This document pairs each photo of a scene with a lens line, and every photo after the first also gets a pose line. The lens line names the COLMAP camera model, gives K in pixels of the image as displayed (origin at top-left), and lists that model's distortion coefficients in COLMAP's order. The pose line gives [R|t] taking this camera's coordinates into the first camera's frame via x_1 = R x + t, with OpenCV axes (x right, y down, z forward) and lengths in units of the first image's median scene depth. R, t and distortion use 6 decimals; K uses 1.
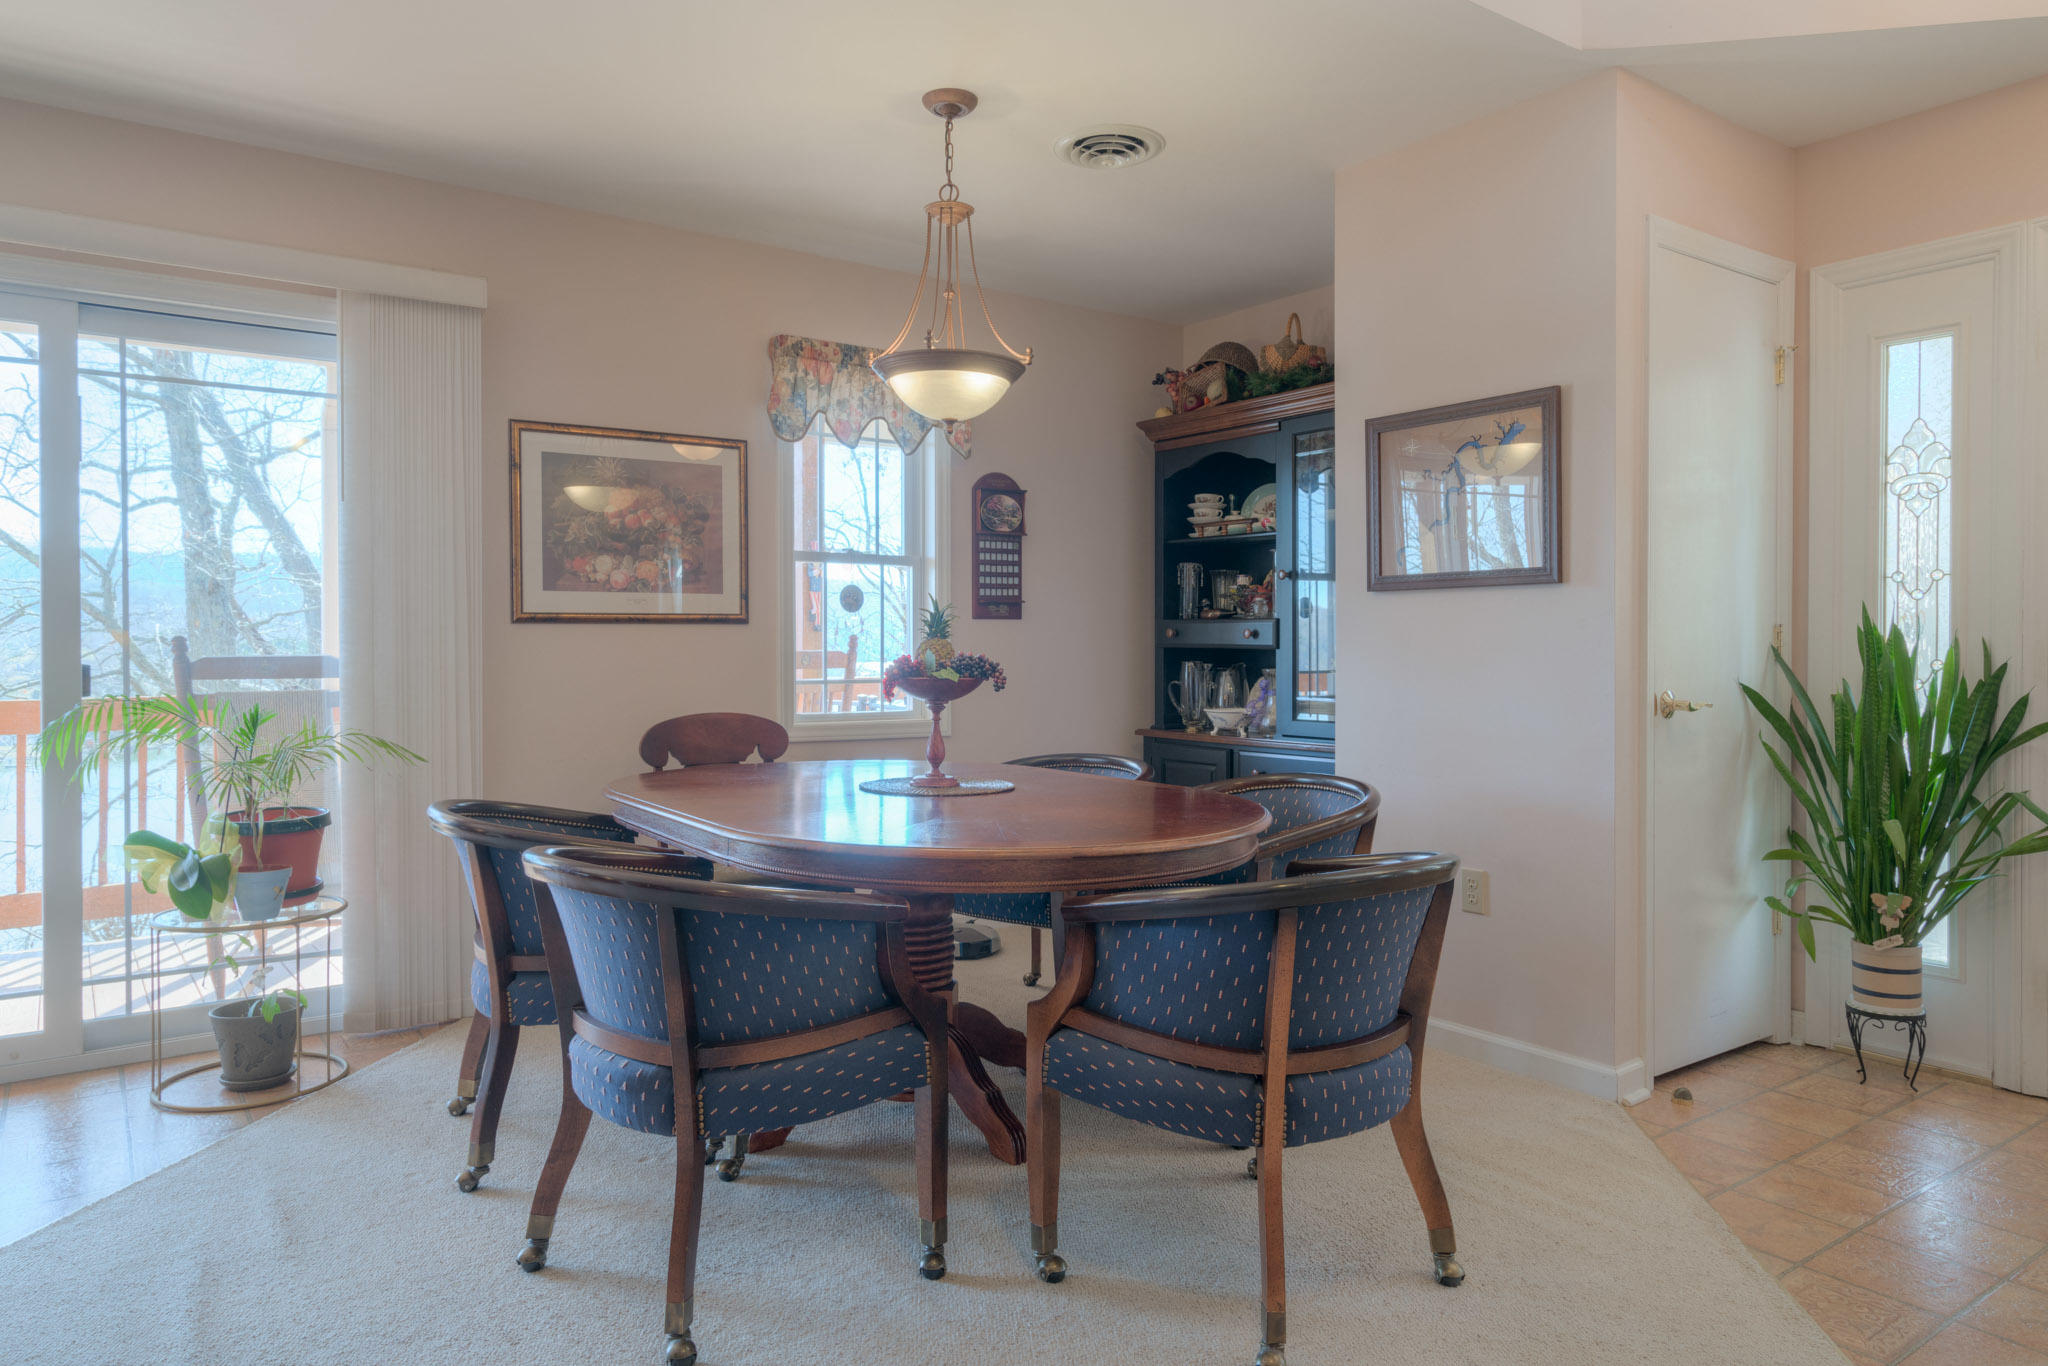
lens RADIAL K [[1311.5, 0, 1021.9], [0, 1311.5, 674.5], [0, 0, 1]] dist [-0.003591, 0.003137]
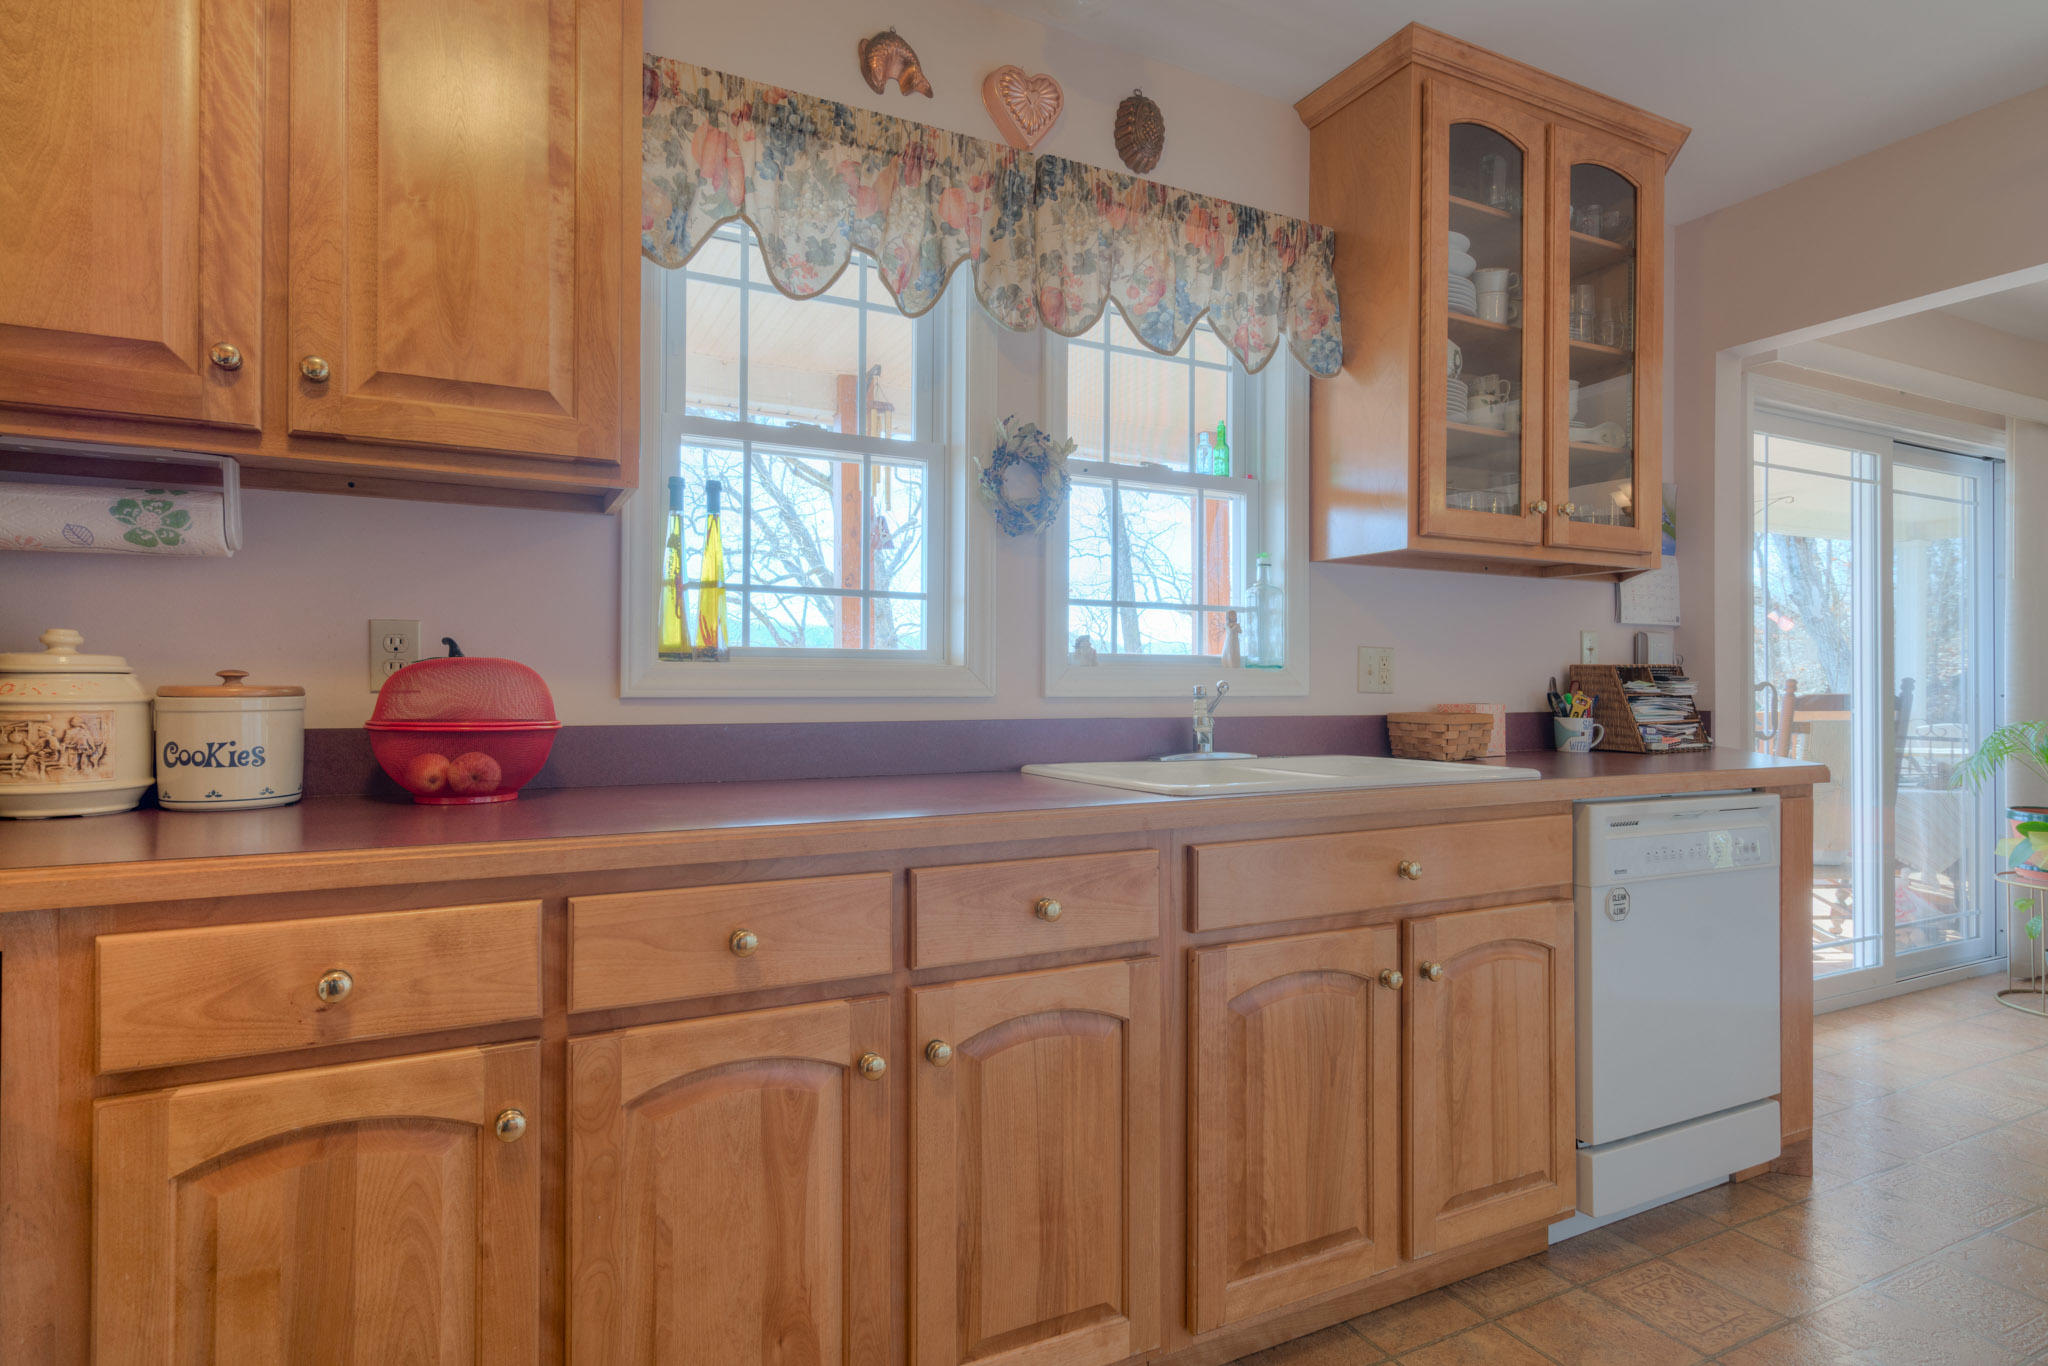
lens RADIAL K [[1082.3, 0, 1012.1], [0, 1082.3, 676.6], [0, 0, 1]] dist [0.005140, 0.000800]
pose [[0.991769, 0.000816, -0.128035, -1.457189], [-0.004736, 0.999529, -0.030320, 0.007088], [0.127950, 0.030677, 0.991306, -0.257145]]
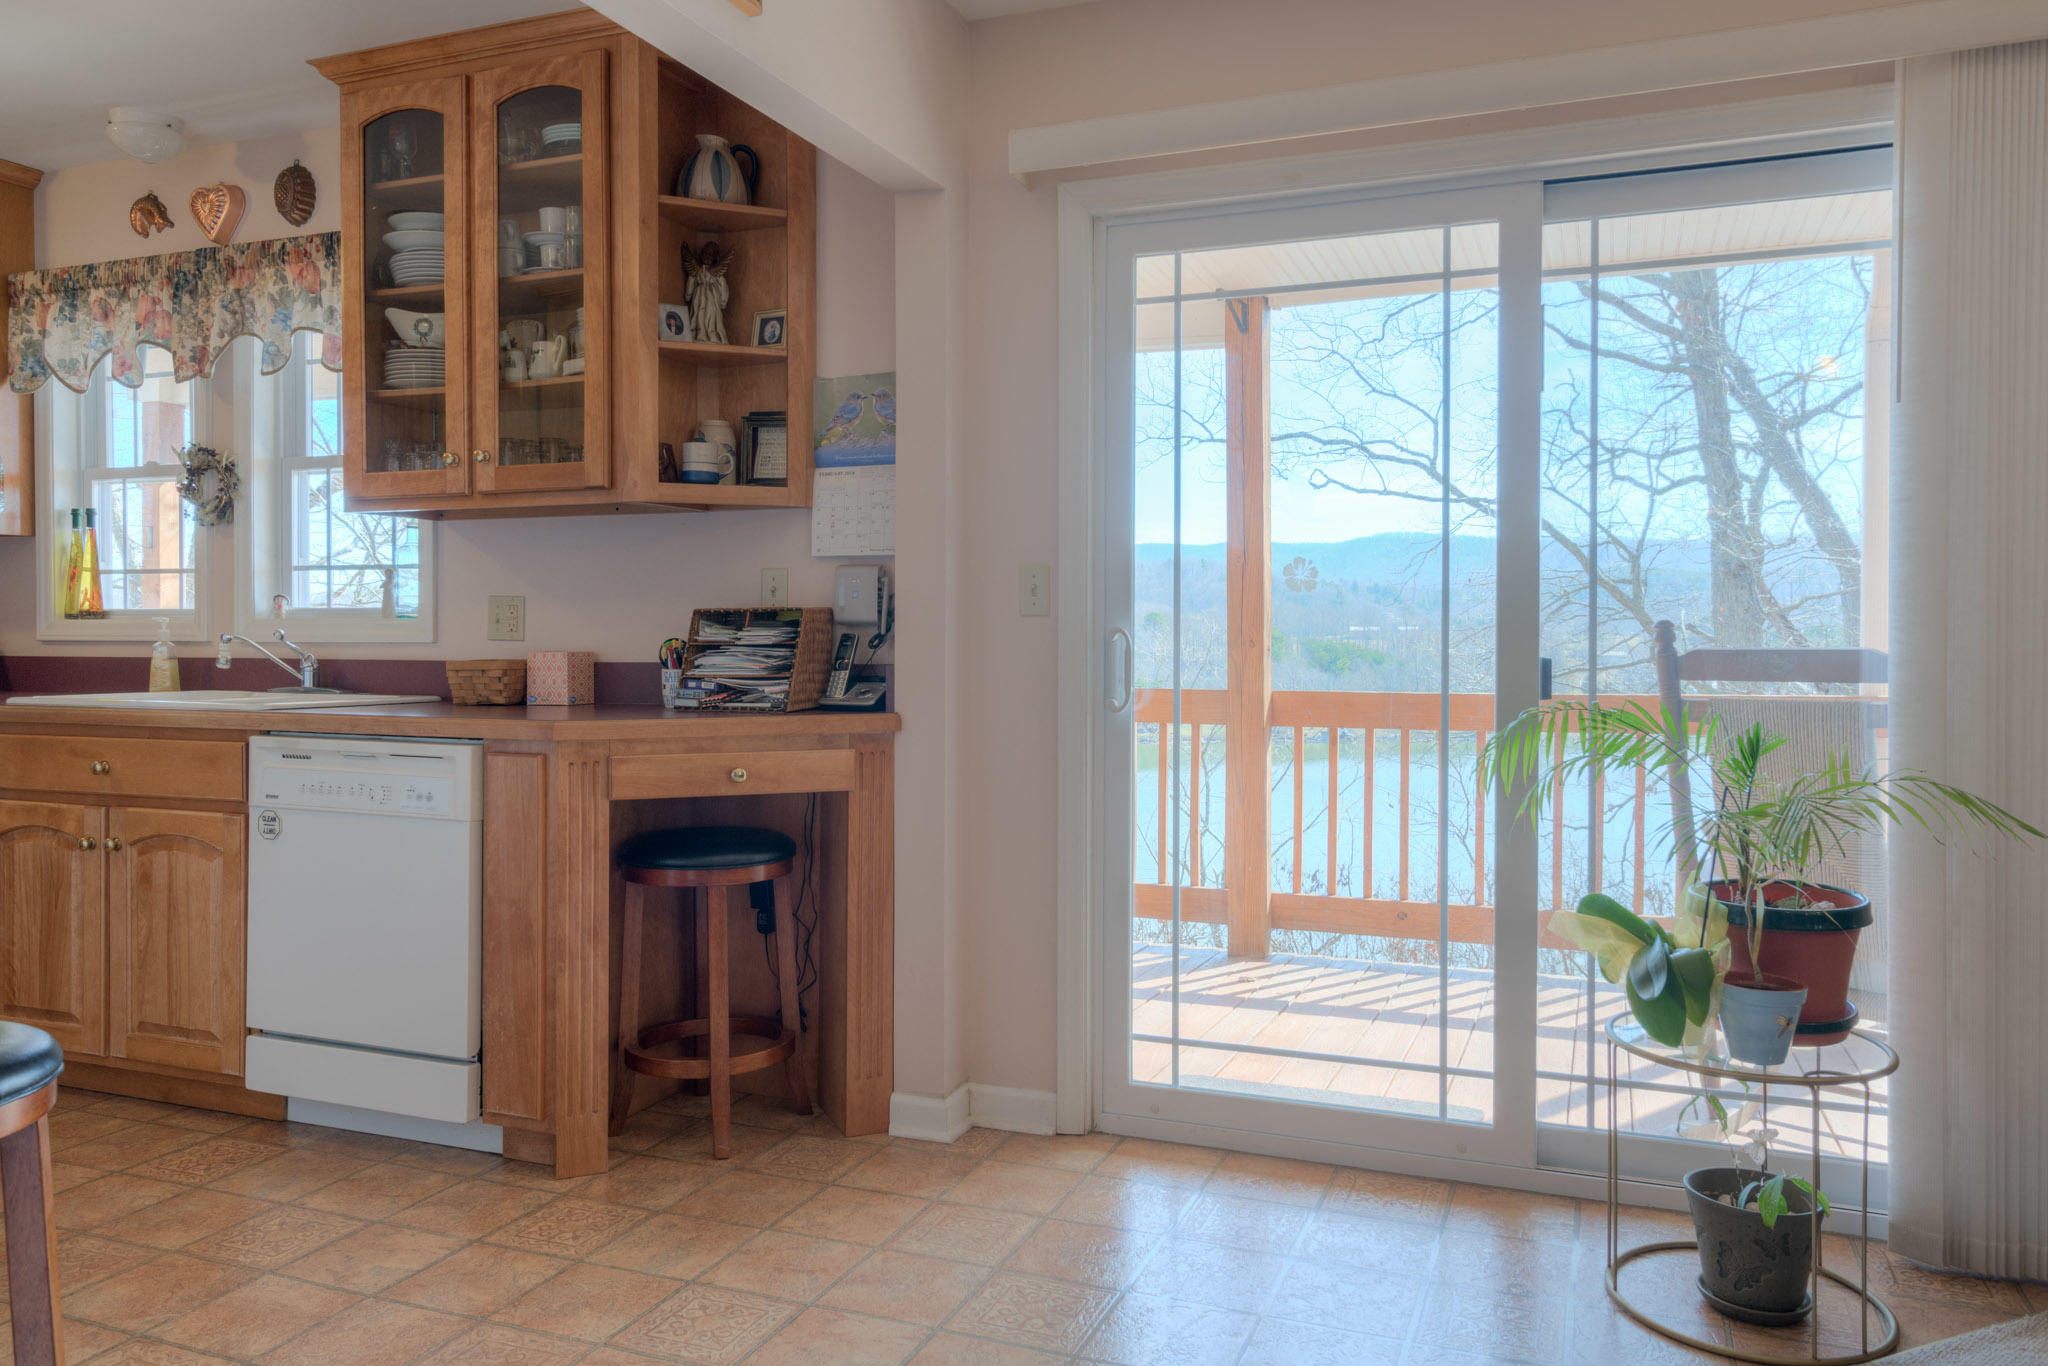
lens RADIAL K [[1475.0, 0, 1049.2], [0, 1475.0, 642.6], [0, 0, 1]] dist [0.016736, 0.005548]
pose [[0.547997, 0.005877, -0.836460, -0.150631], [-0.019587, 0.999791, -0.005807, -0.005768], [0.836251, 0.019566, 0.547997, 0.281311]]
